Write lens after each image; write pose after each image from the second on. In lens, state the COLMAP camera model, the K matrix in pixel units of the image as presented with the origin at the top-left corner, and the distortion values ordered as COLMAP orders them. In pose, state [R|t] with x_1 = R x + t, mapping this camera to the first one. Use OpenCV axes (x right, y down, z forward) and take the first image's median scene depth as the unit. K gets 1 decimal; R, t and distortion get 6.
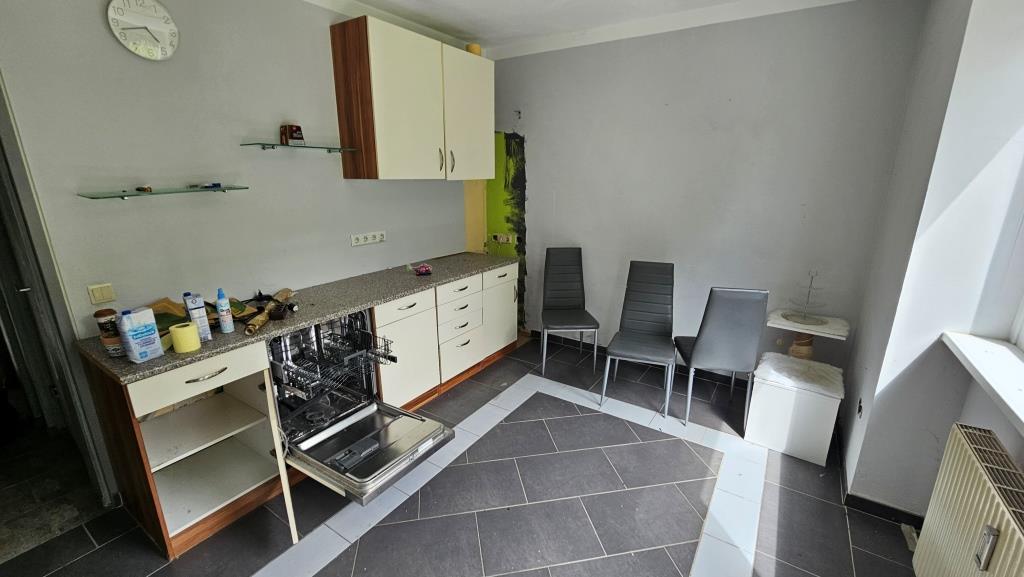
lens RADIAL K [[425.7, 0, 512.0], [0, 425.7, 288.5], [0, 0, 1]] dist [0.000133, 0.000224]
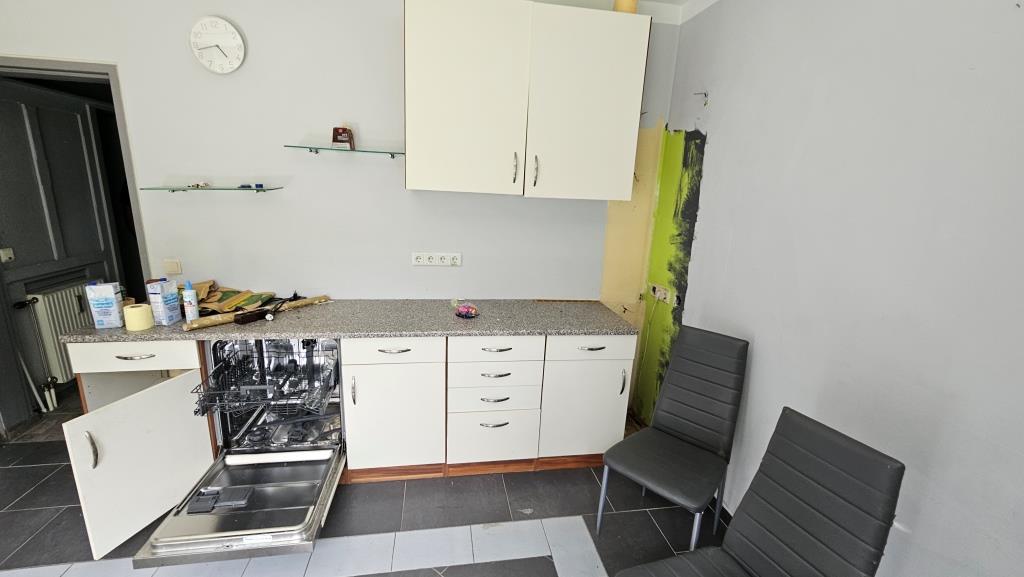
lens RADIAL K [[425.7, 0, 512.0], [0, 425.7, 288.5], [0, 0, 1]] dist [0.000133, 0.000224]
pose [[0.680002, 0.202509, -0.704689, 0.362016], [-0.235959, 0.970414, 0.051178, -0.134417], [0.694205, 0.131477, 0.707668, 0.491136]]
